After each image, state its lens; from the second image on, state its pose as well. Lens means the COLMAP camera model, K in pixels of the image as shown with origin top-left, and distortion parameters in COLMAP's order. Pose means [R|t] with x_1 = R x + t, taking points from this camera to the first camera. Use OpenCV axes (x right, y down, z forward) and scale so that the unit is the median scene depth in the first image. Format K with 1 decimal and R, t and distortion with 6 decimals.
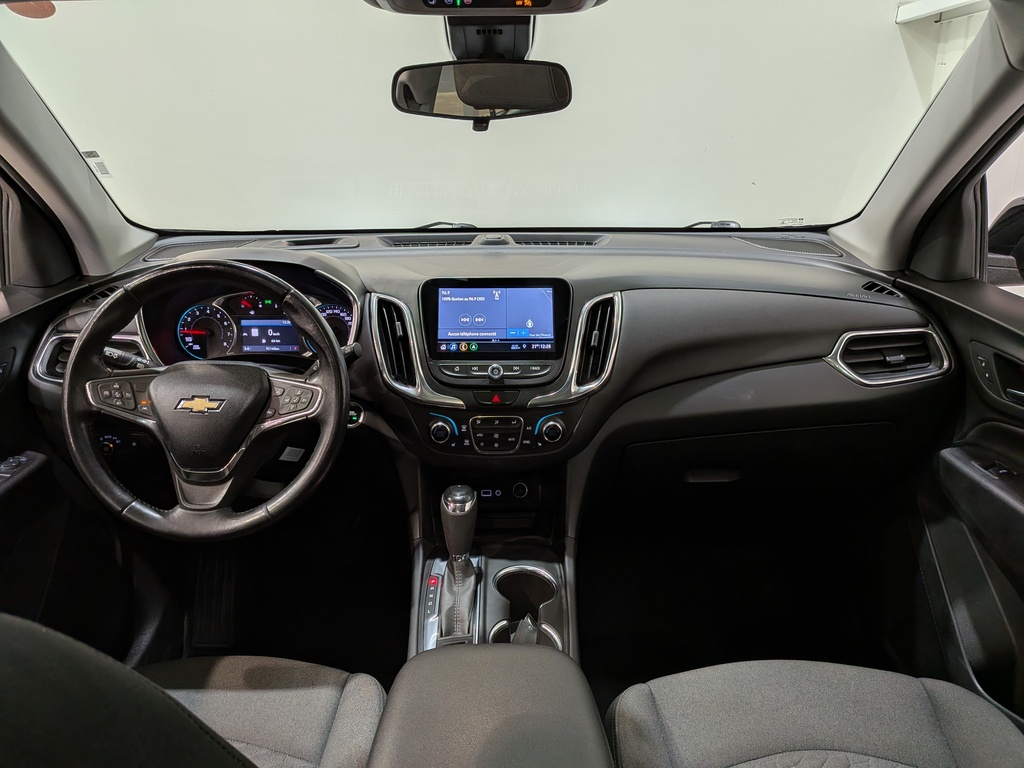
lens RADIAL K [[750.3, 0, 502.6], [0, 750.3, 376.7], [0, 0, 1]] dist [0.046150, -0.090256]
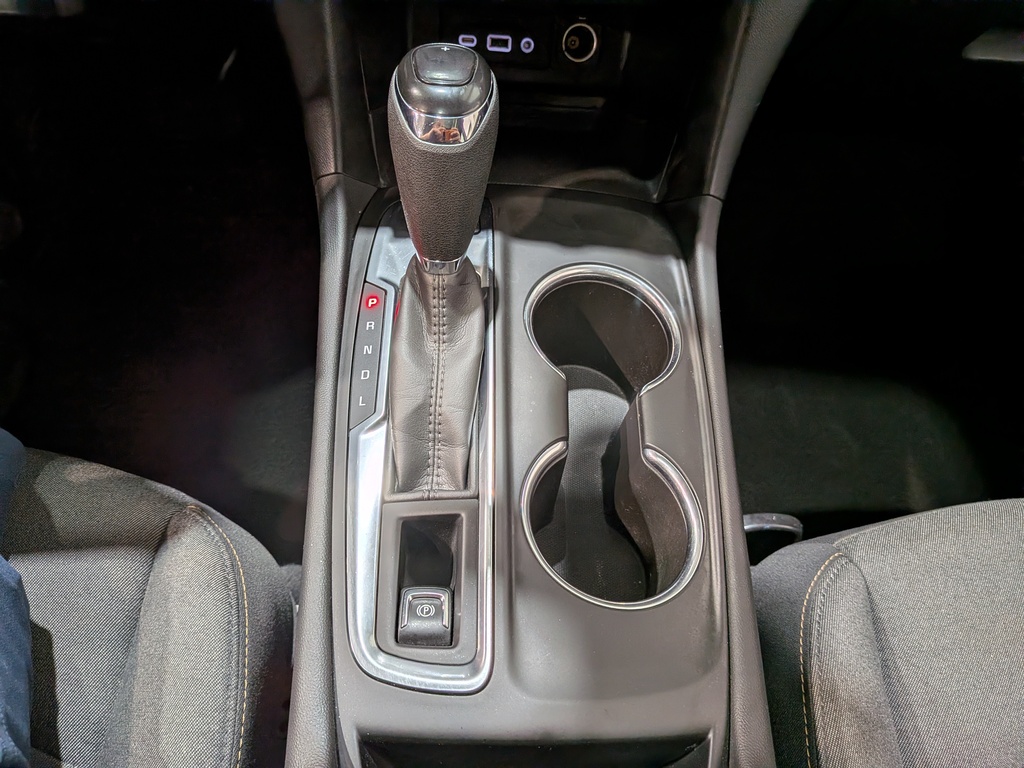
lens RADIAL K [[750.3, 0, 521.1], [0, 750.3, 380.9], [0, 0, 1]] dist [0.046150, -0.090256]
pose [[0.994622, 0.044215, 0.093659, -0.047464], [-0.091498, 0.798838, 0.594547, 0.060974], [-0.048531, -0.599919, 0.798588, 0.625929]]
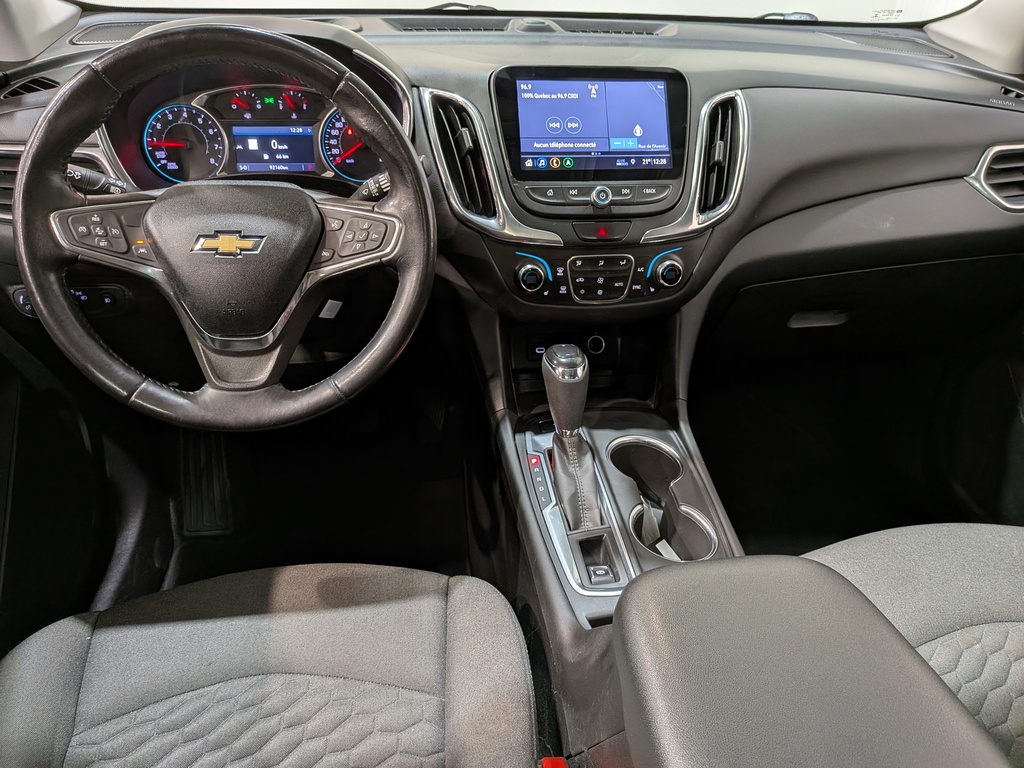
lens RADIAL K [[750.3, 0, 512.5], [0, 750.3, 385.9], [0, 0, 1]] dist [0.046150, -0.090256]
pose [[0.989962, -0.040766, 0.135326, -0.210889], [0.009760, 0.974930, 0.222298, 0.010890], [-0.140995, -0.218746, 0.965542, 0.225677]]
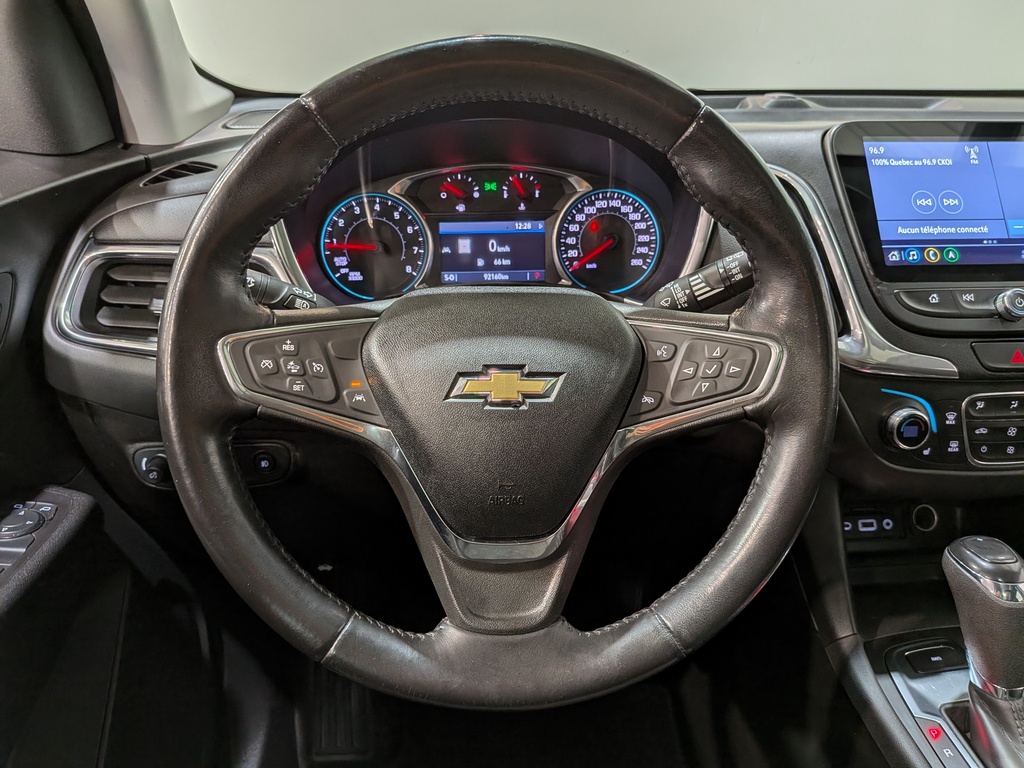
lens RADIAL K [[750.3, 0, 509.0], [0, 750.3, 392.0], [0, 0, 1]] dist [0.046150, -0.090256]
pose [[0.998384, -0.027034, 0.049984, -0.368014], [0.023687, 0.997513, 0.066387, 0.011361], [-0.051654, -0.065096, 0.996541, 0.516785]]
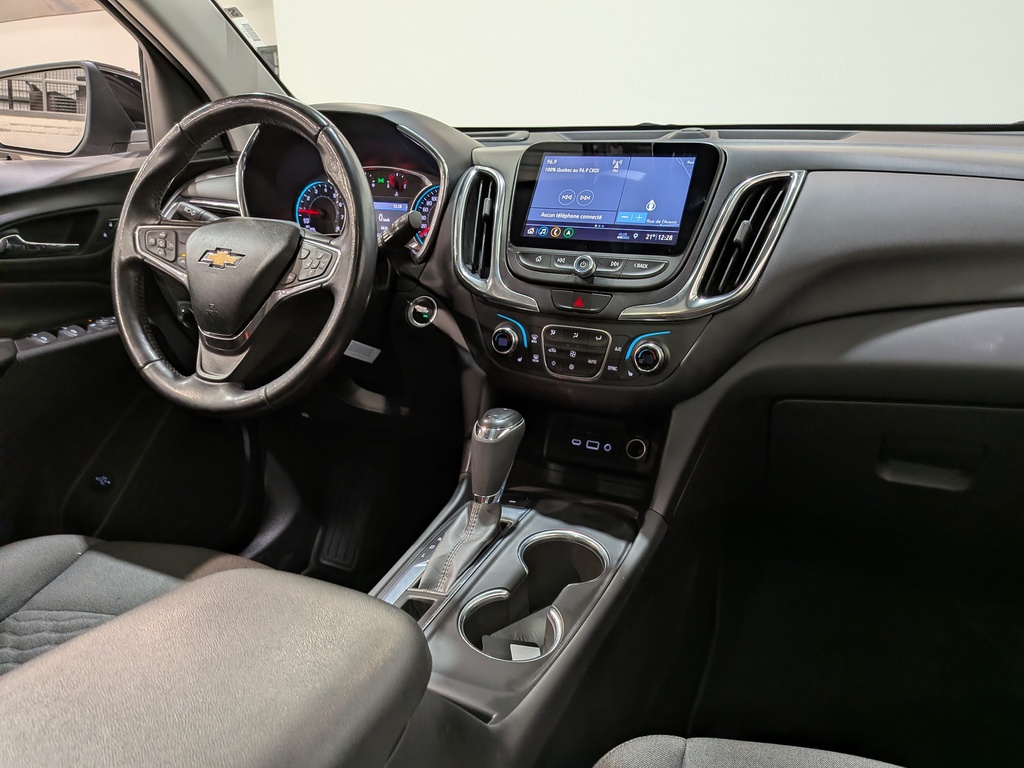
lens RADIAL K [[750.3, 0, 513.6], [0, 750.3, 413.6], [0, 0, 1]] dist [0.046150, -0.090256]
pose [[0.897055, 0.154293, -0.414109, 0.250698], [-0.137725, 0.988009, 0.069779, 0.093227], [0.419910, -0.005562, 0.907549, 0.311680]]
